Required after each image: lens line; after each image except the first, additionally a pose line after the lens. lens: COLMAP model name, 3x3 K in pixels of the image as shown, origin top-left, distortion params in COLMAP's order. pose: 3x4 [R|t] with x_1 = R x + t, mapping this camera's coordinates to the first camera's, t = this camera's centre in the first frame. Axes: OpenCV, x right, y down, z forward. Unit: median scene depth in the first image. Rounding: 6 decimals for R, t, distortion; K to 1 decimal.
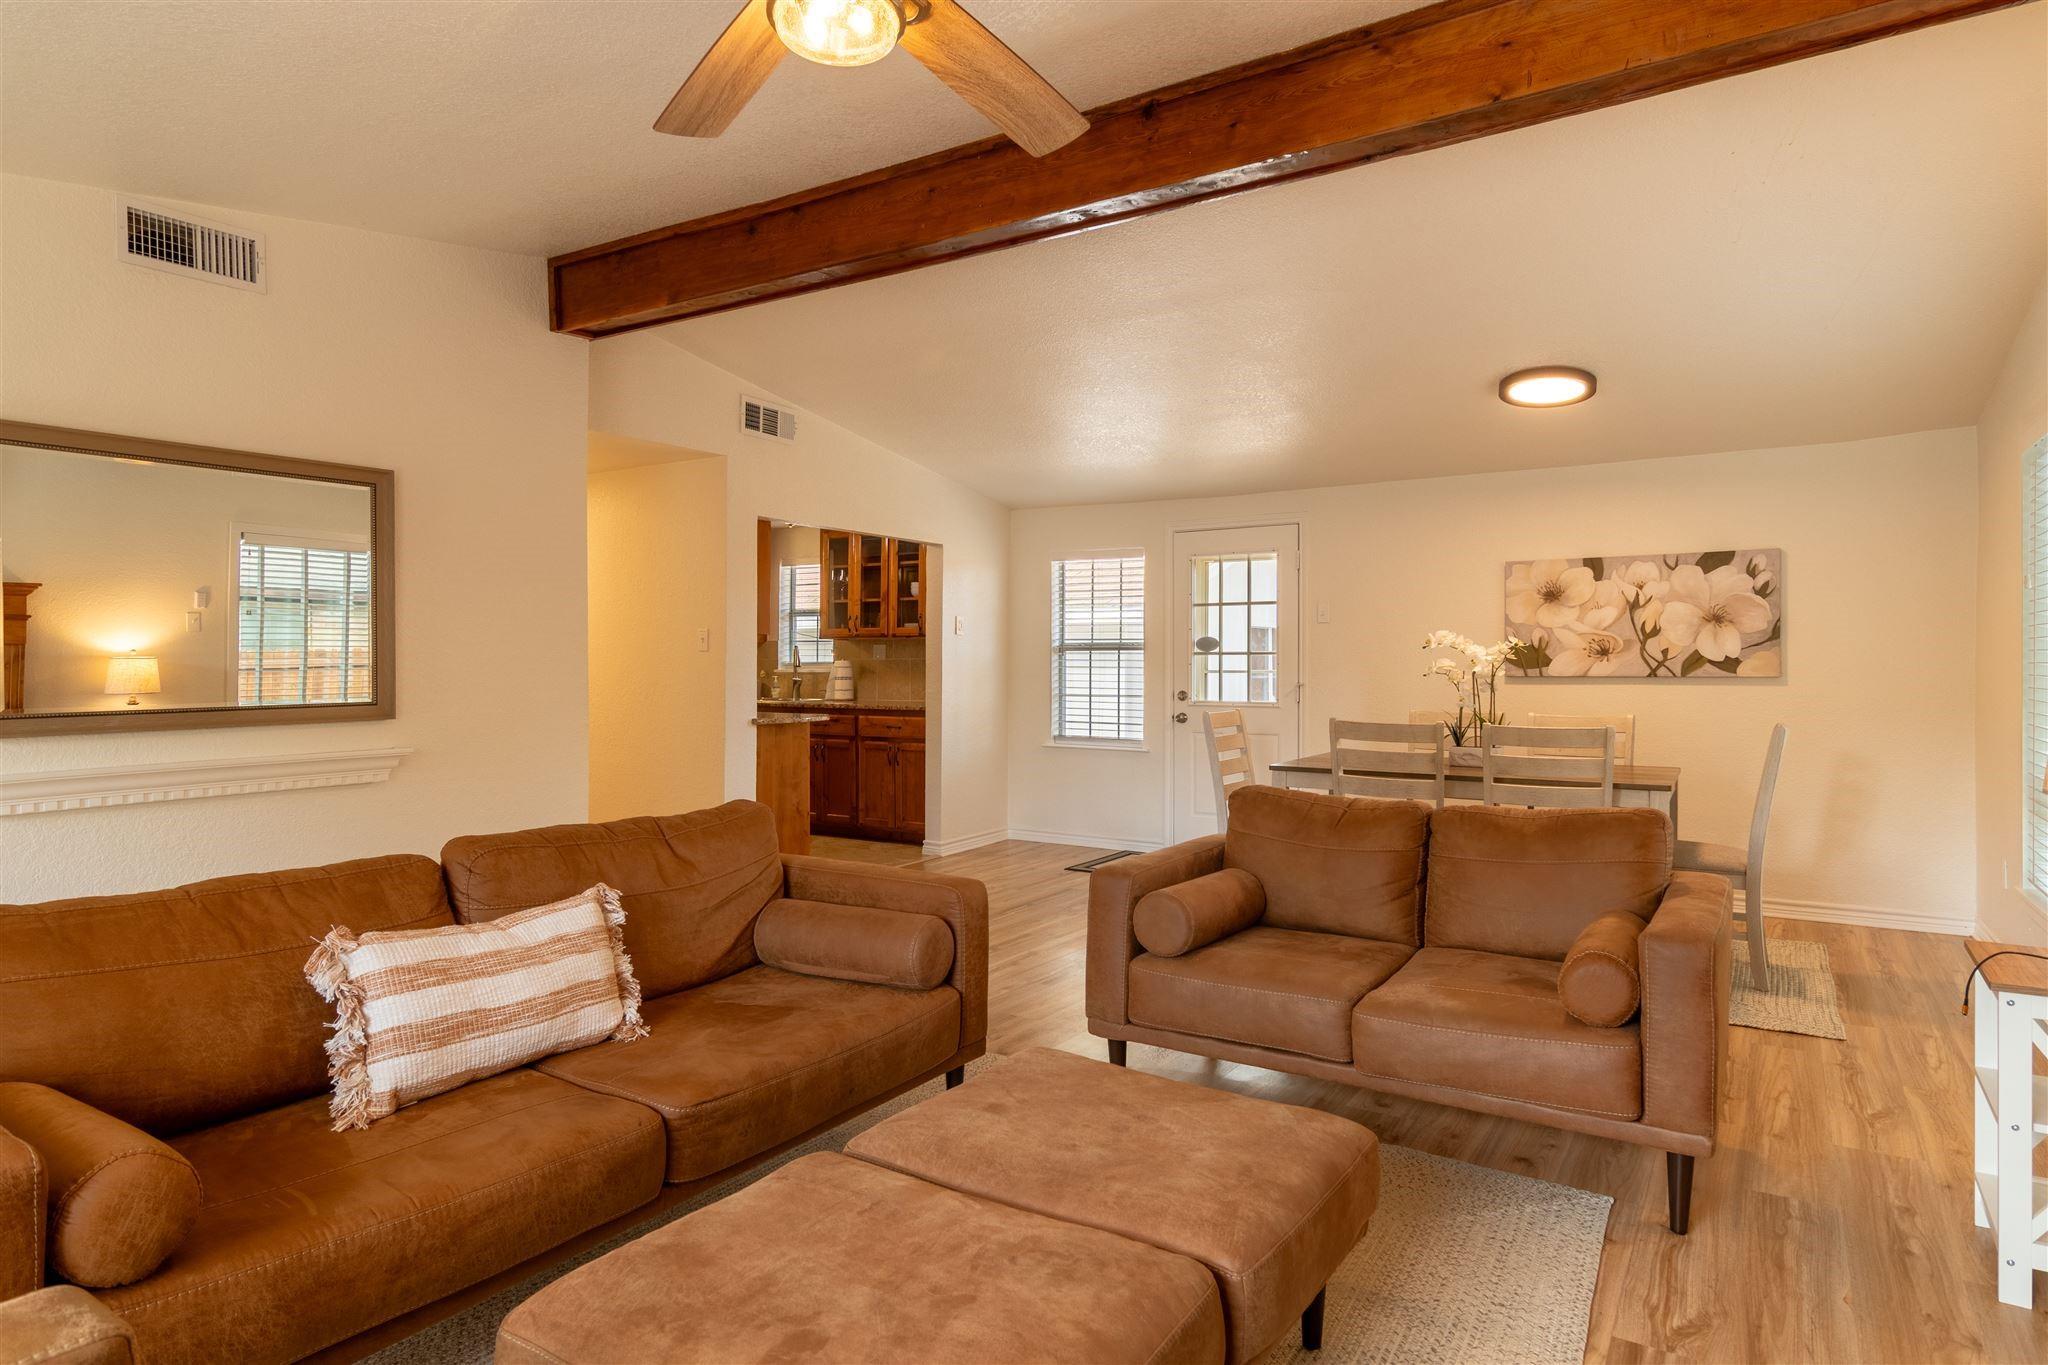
lens RADIAL K [[1152.6, 0, 1024.8], [0, 1152.6, 661.5], [0, 0, 1]] dist [-0.000478, -0.000168]
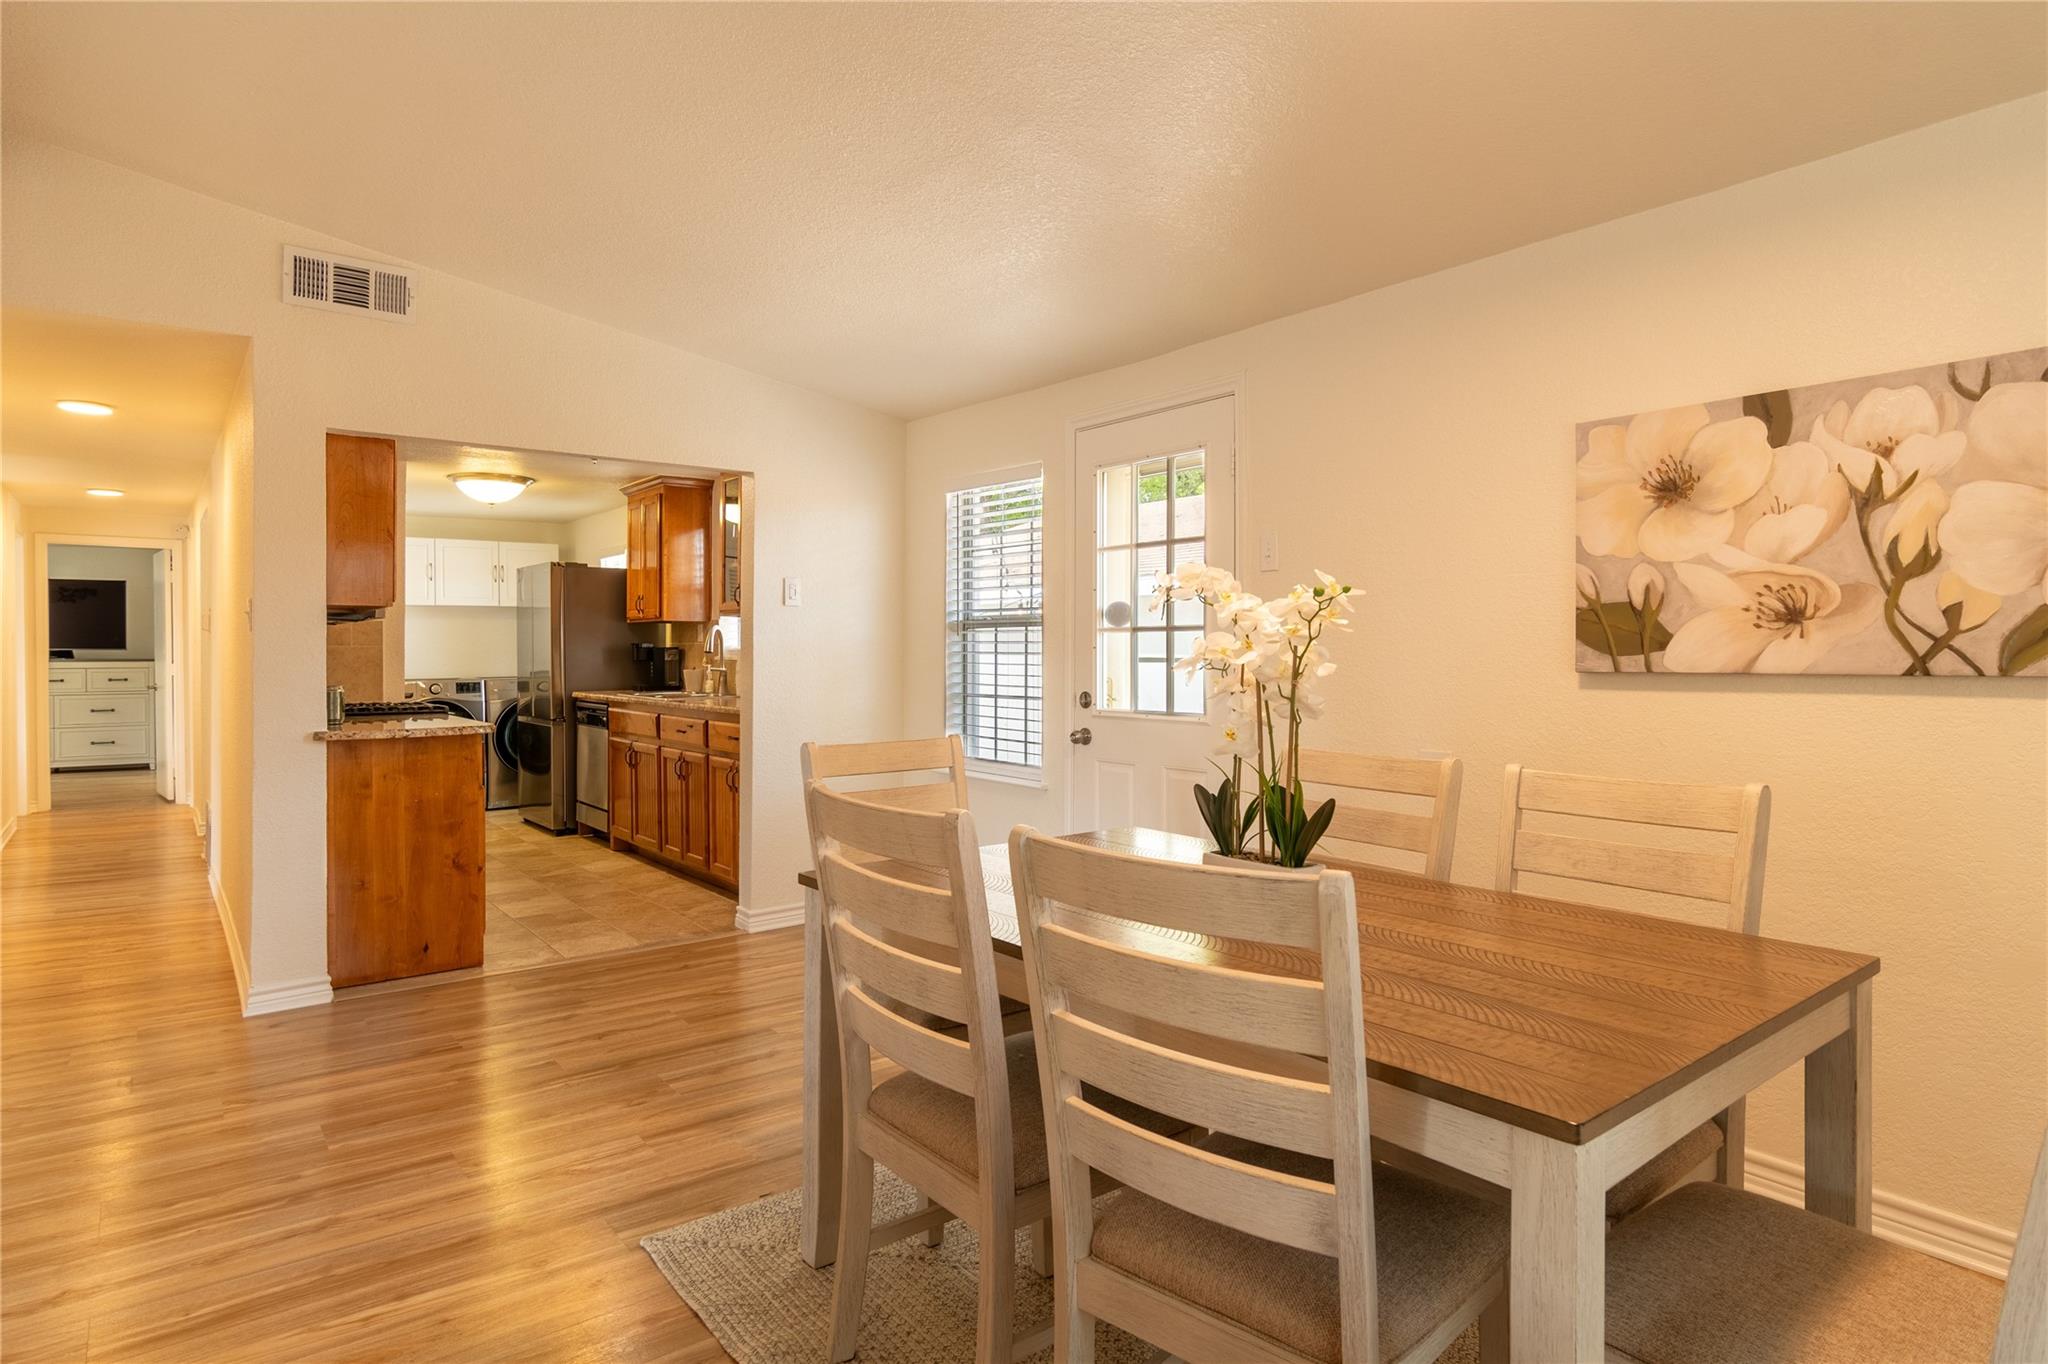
lens RADIAL K [[1140.9, 0, 1048.8], [0, 1140.9, 646.6], [0, 0, 1]] dist [0.002744, 0.001344]
pose [[0.943574, -0.004161, -0.331134, 0.382346], [0.004478, 0.999990, 0.000197, 0.001800], [0.331130, -0.001669, 0.943584, 0.516398]]
